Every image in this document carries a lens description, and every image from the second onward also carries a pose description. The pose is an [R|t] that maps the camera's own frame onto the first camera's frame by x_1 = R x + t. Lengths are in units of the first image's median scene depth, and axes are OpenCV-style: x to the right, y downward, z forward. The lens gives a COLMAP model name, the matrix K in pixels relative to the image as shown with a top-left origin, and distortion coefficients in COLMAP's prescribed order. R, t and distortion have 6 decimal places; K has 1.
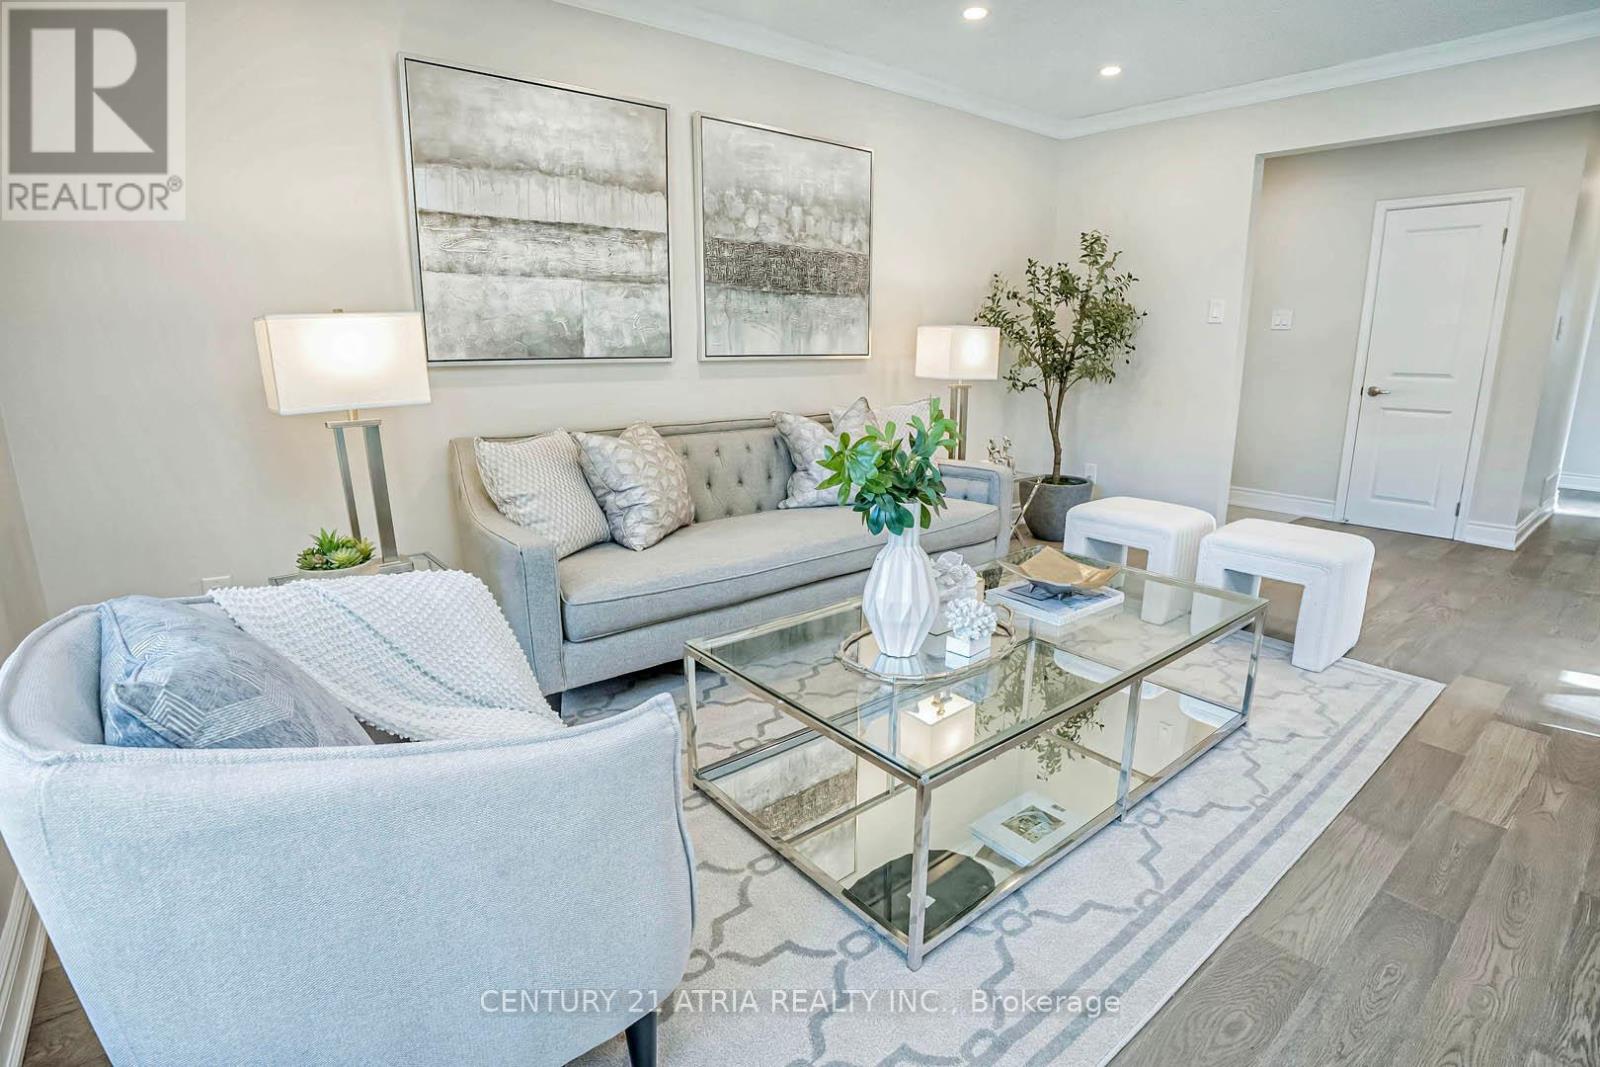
lens RADIAL K [[783.4, 0, 800.5], [0, 783.4, 530.8], [0, 0, 1]] dist [-0.060990, 0.006181]
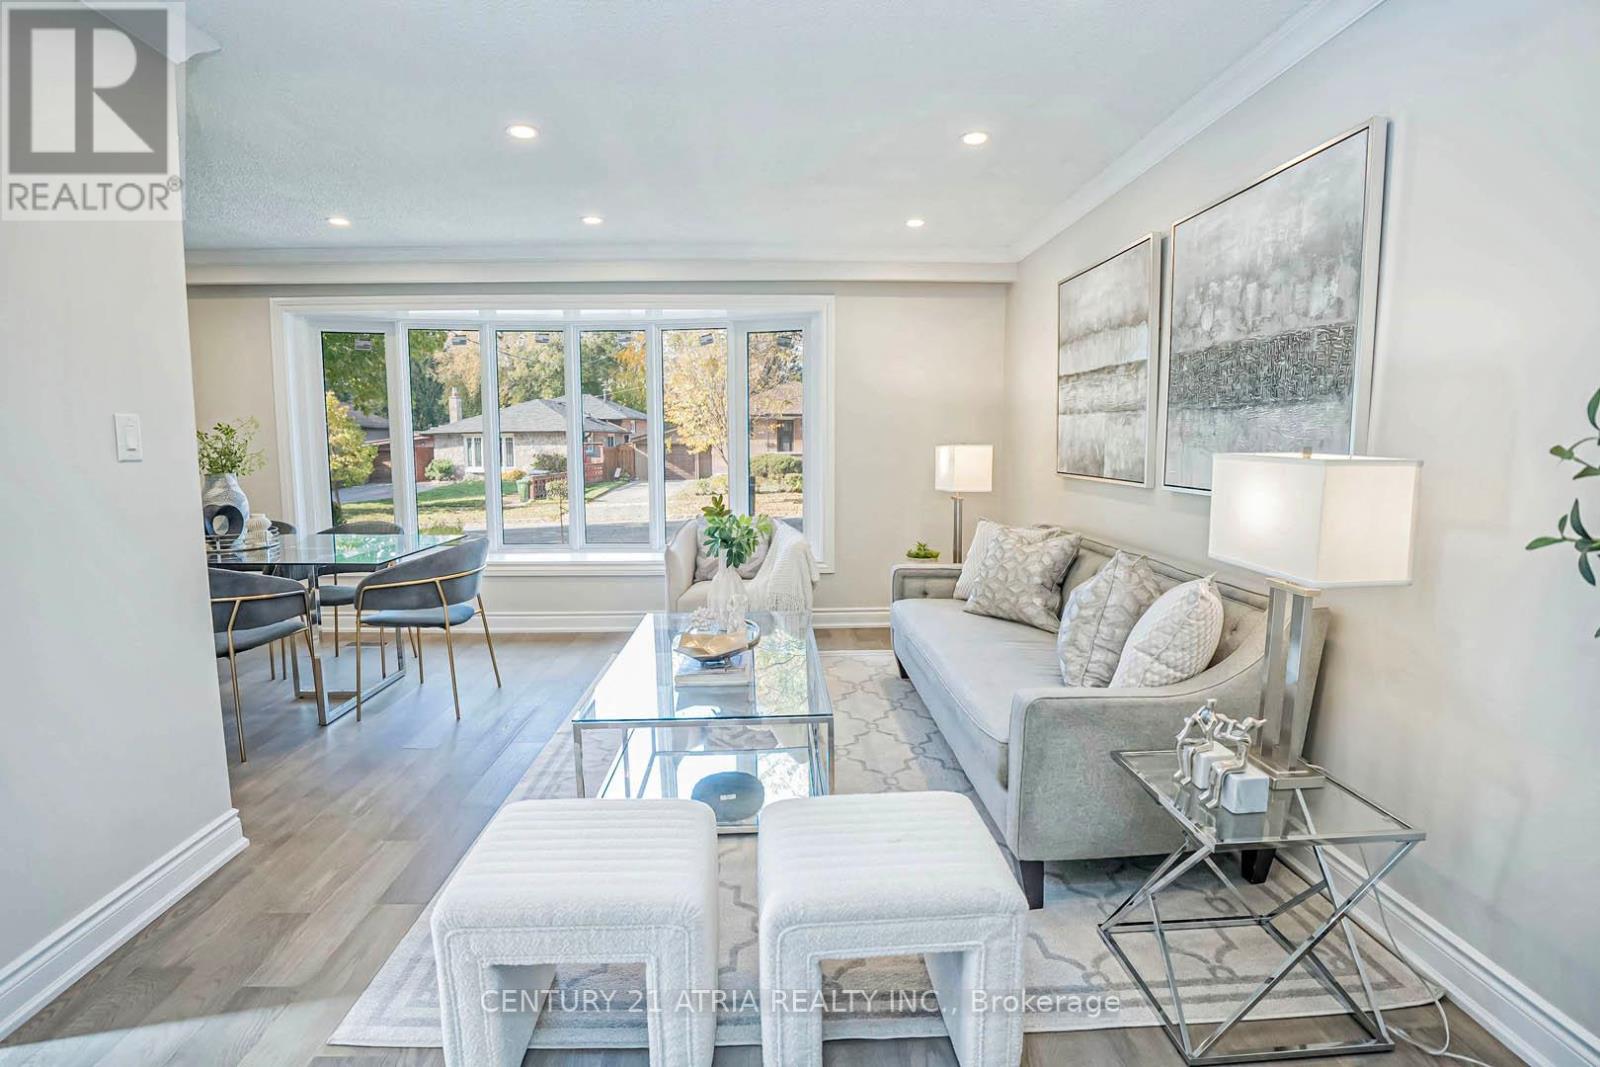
lens RADIAL K [[783.4, 0, 801.8], [0, 783.4, 533.7], [0, 0, 1]] dist [-0.060990, 0.006181]
pose [[-0.591599, 0.098513, -0.800191, 0.896223], [-0.180644, 0.951076, 0.250642, -0.339216], [0.785734, 0.292829, -0.544861, 1.254456]]
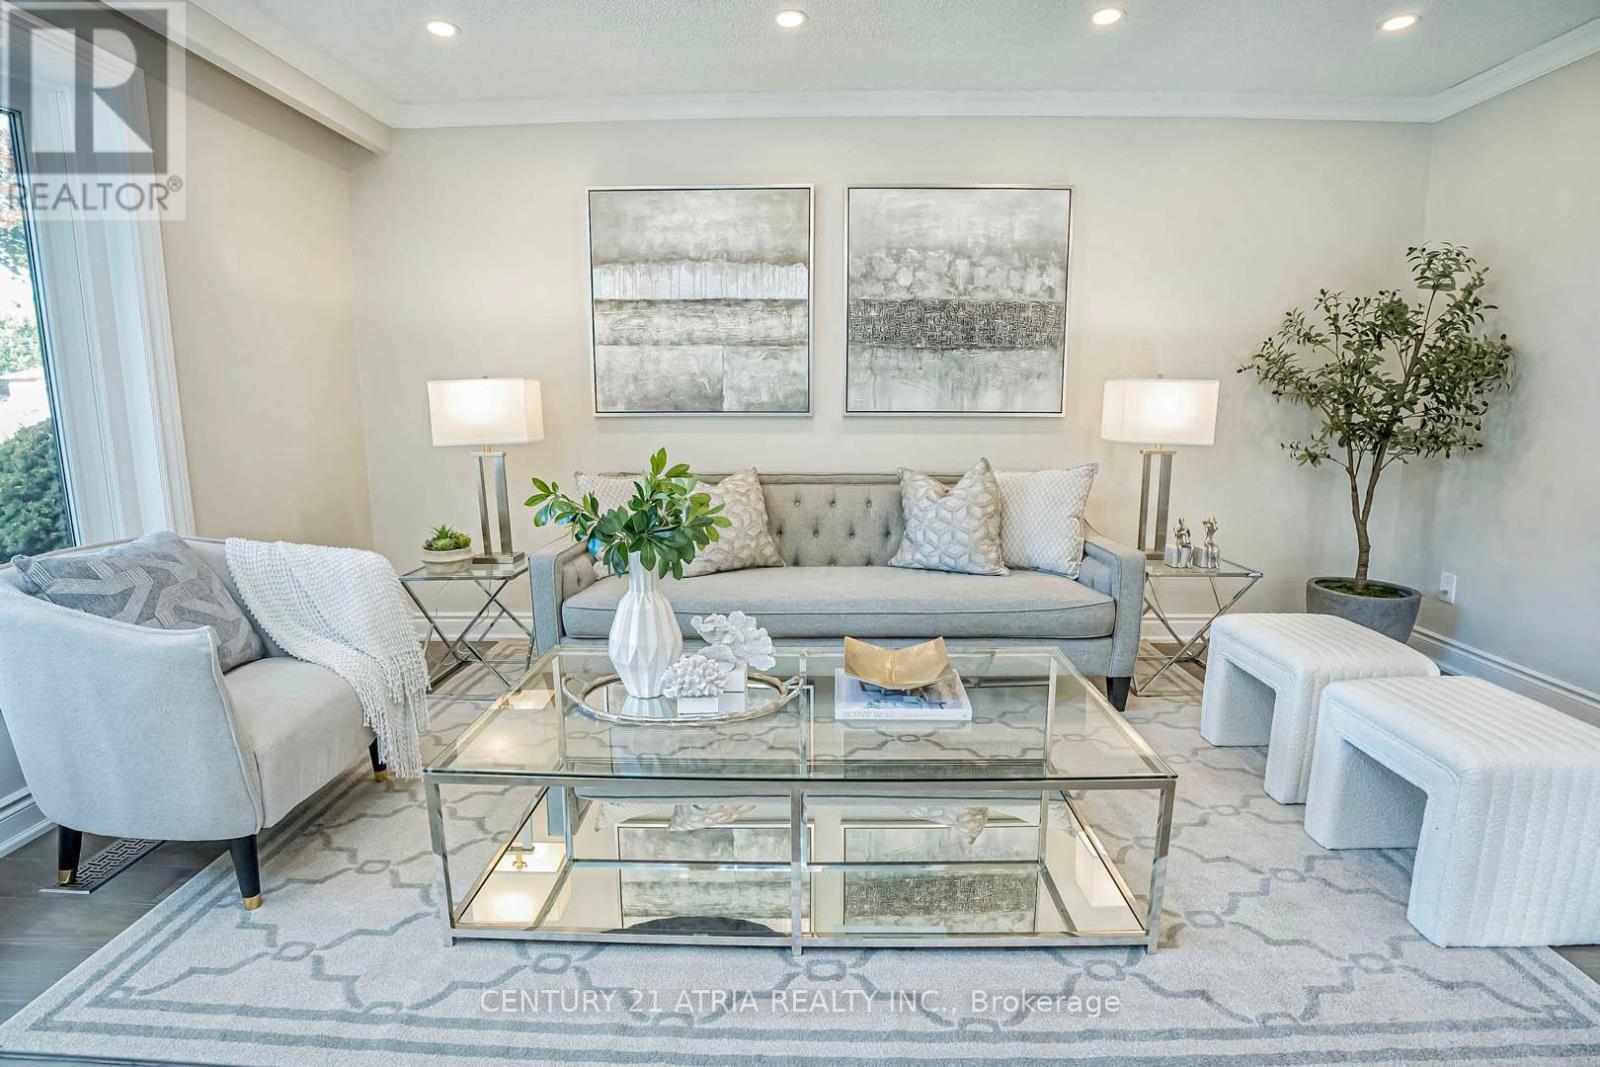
lens RADIAL K [[783.4, 0, 796.8], [0, 783.4, 529.7], [0, 0, 1]] dist [-0.060990, 0.006181]
pose [[0.763843, 0.103142, -0.637107, 0.546622], [-0.146986, 0.989007, -0.016114, -0.043735], [0.628441, 0.105954, 0.770607, 0.180378]]
